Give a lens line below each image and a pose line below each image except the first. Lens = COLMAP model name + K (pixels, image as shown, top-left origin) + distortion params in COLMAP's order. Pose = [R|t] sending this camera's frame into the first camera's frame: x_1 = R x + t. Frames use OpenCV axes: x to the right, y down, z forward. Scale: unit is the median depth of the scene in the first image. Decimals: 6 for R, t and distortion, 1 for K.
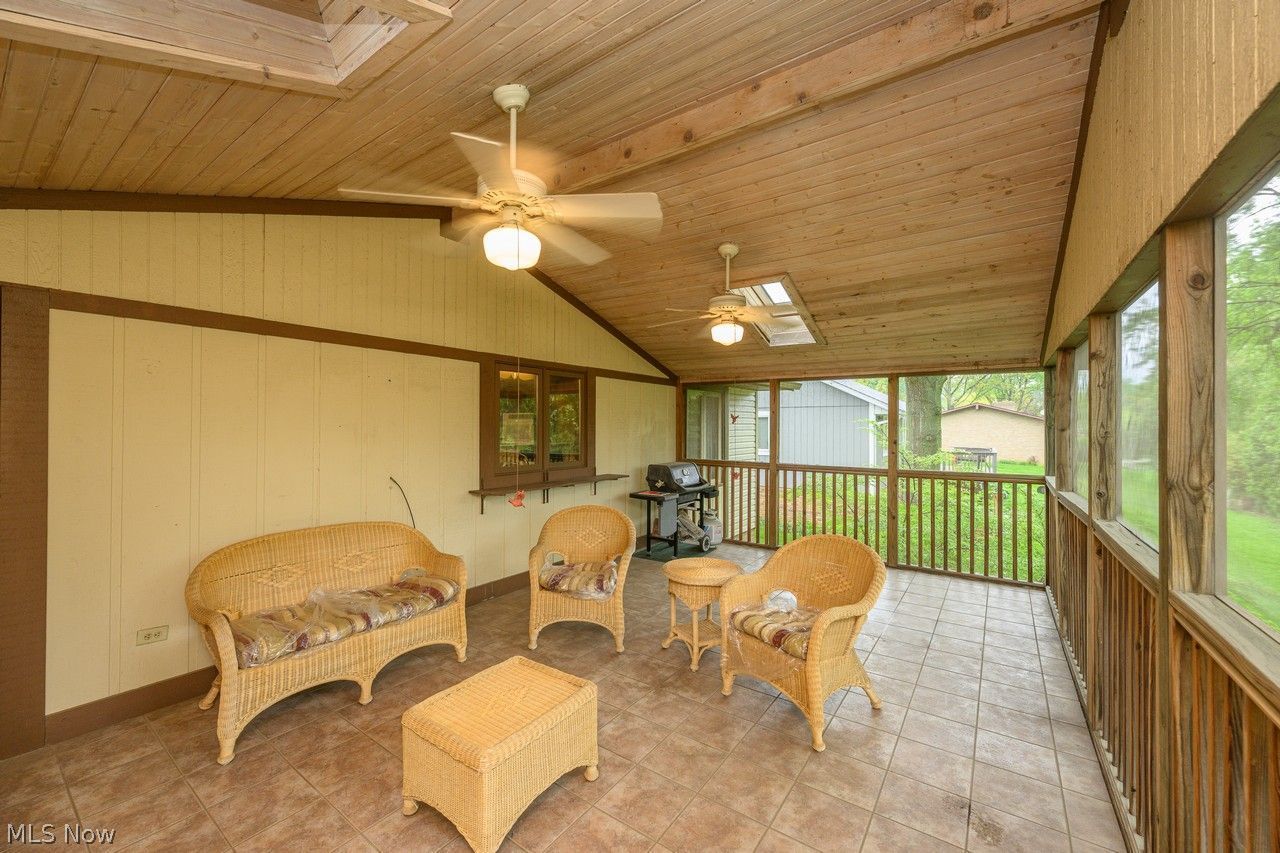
lens RADIAL K [[507.5, 0, 634.5], [0, 507.5, 424.6], [0, 0, 1]] dist [0.001394, 0.000637]
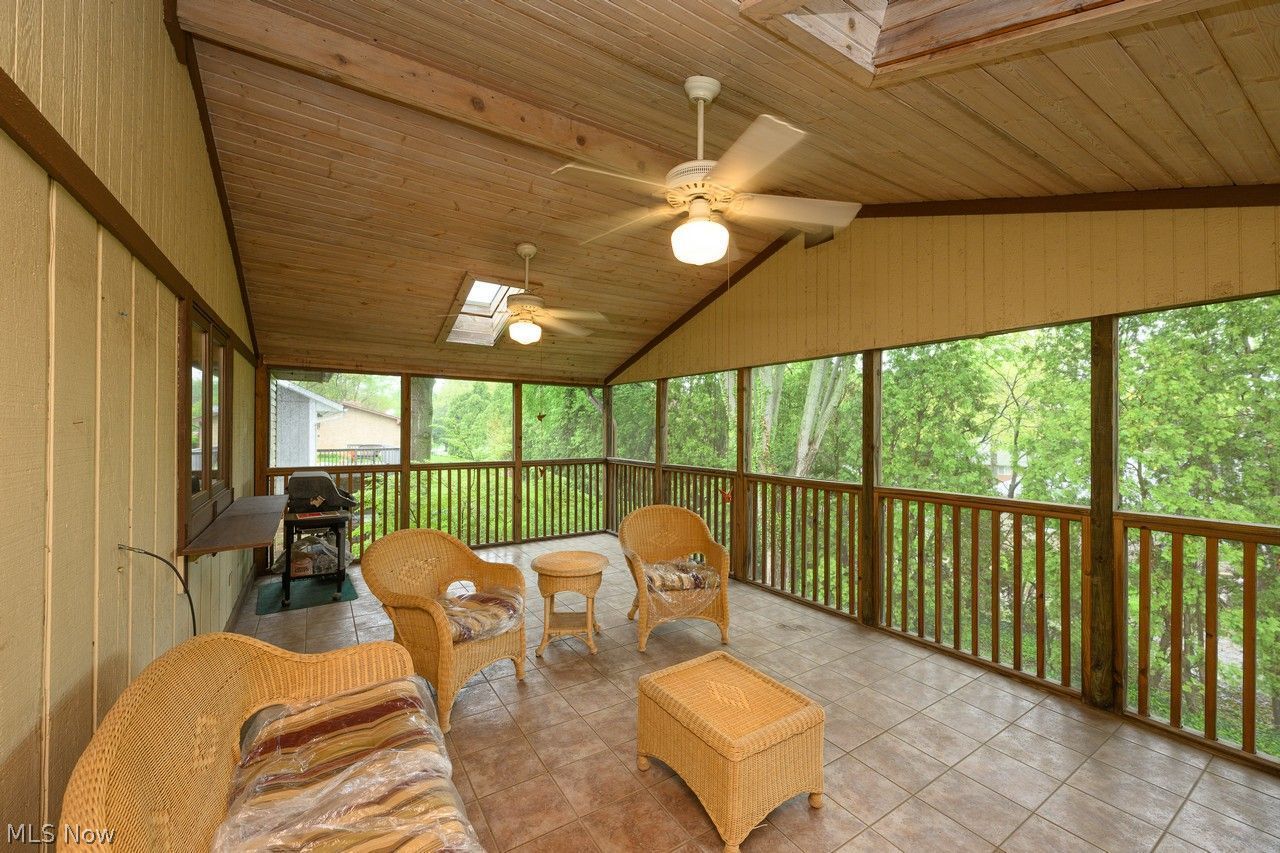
lens RADIAL K [[507.5, 0, 637.6], [0, 507.5, 426.8], [0, 0, 1]] dist [0.001394, 0.000637]
pose [[0.372720, -0.000338, 0.927944, -0.527773], [-0.008280, 0.999959, 0.003690, 0.001693], [-0.927907, -0.009059, 0.372702, 0.327028]]
